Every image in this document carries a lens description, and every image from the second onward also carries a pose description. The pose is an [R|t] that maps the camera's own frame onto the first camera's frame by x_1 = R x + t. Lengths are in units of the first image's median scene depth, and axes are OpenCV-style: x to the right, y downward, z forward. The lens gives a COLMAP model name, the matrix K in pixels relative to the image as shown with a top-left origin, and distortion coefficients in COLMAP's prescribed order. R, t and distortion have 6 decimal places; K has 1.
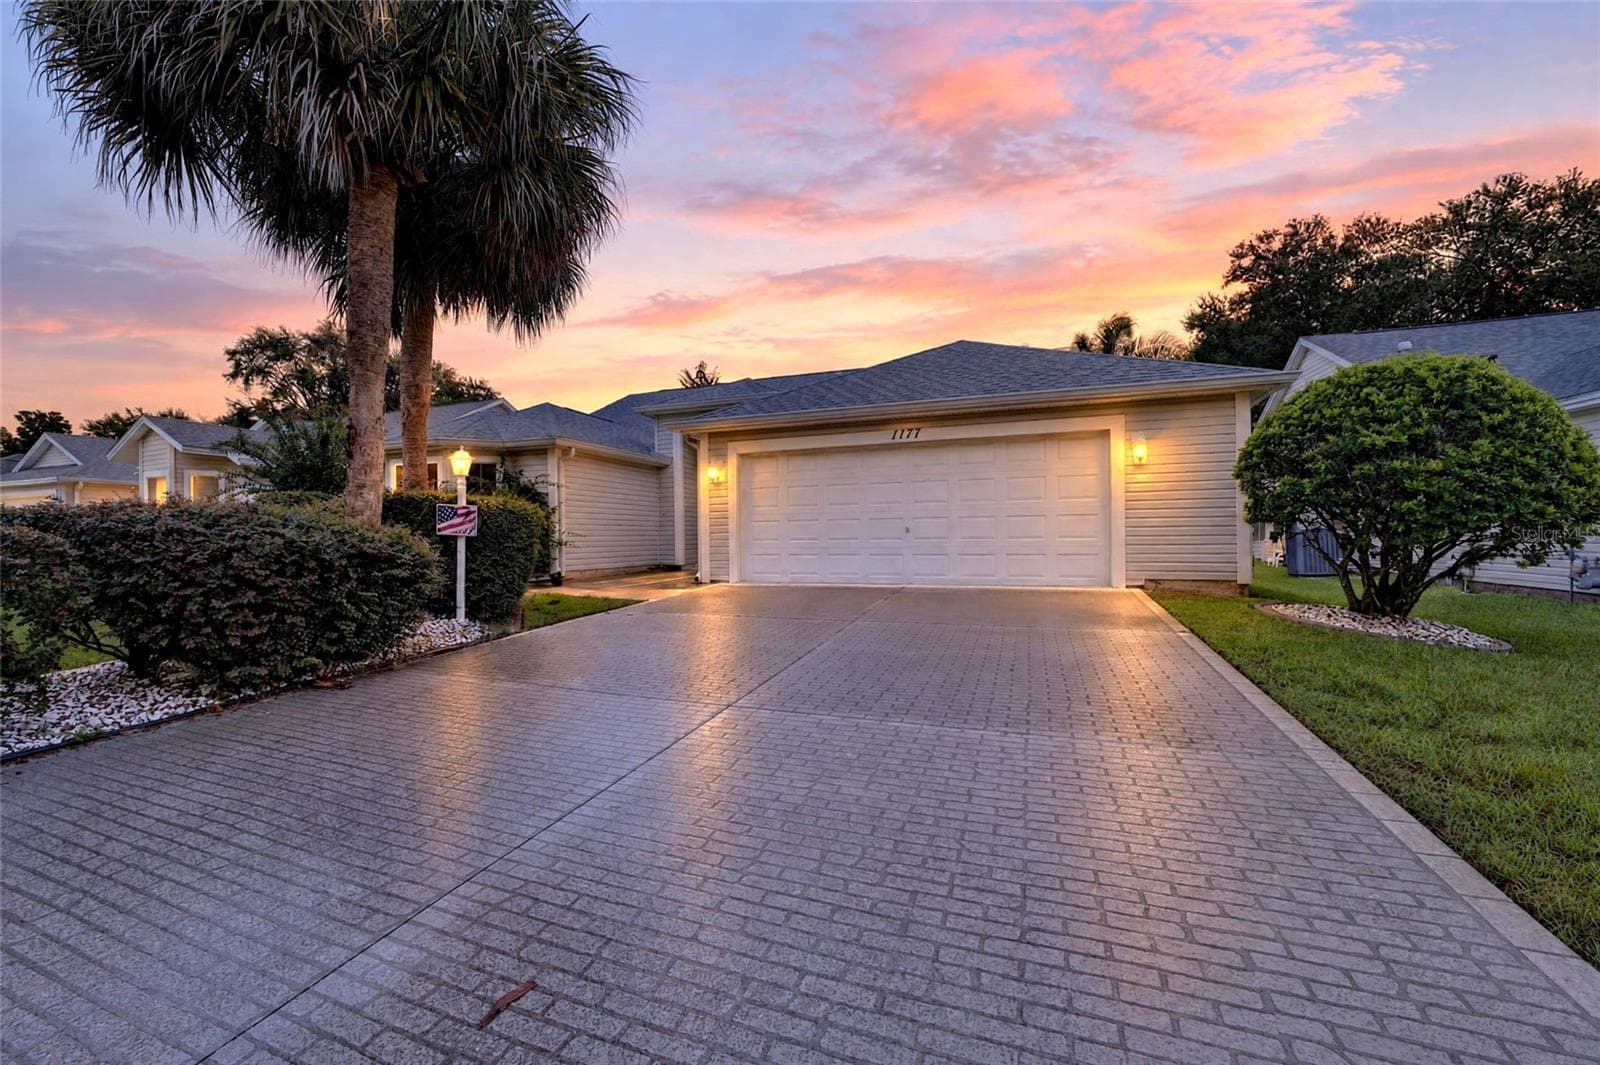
lens RADIAL K [[624.0, 0, 800.0], [0, 624.0, 532.5], [0, 0, 1]] dist [-0.000688, -0.000035]
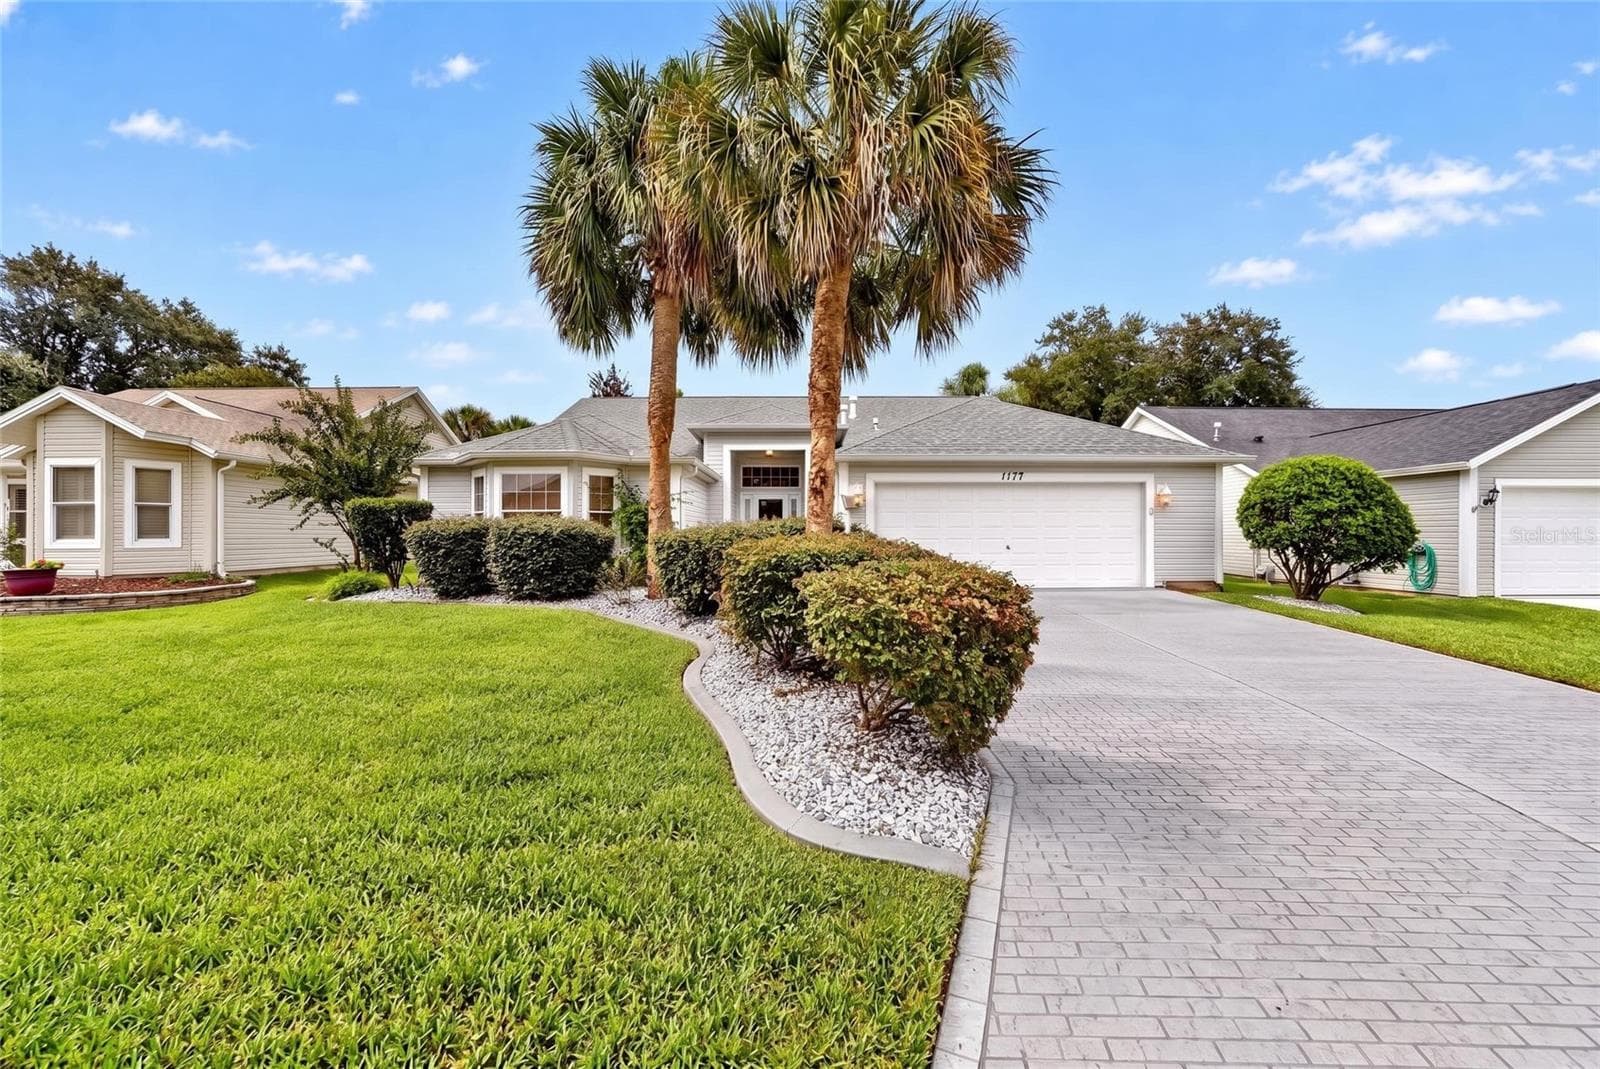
lens RADIAL K [[624.0, 0, 800.0], [0, 624.0, 534.5], [0, 0, 1]] dist [-0.000688, -0.000035]
pose [[0.938340, 0.008852, 0.345601, -0.674733], [-0.010990, 0.999931, 0.004227, -0.024840], [-0.345540, -0.007764, 0.938372, -0.136055]]
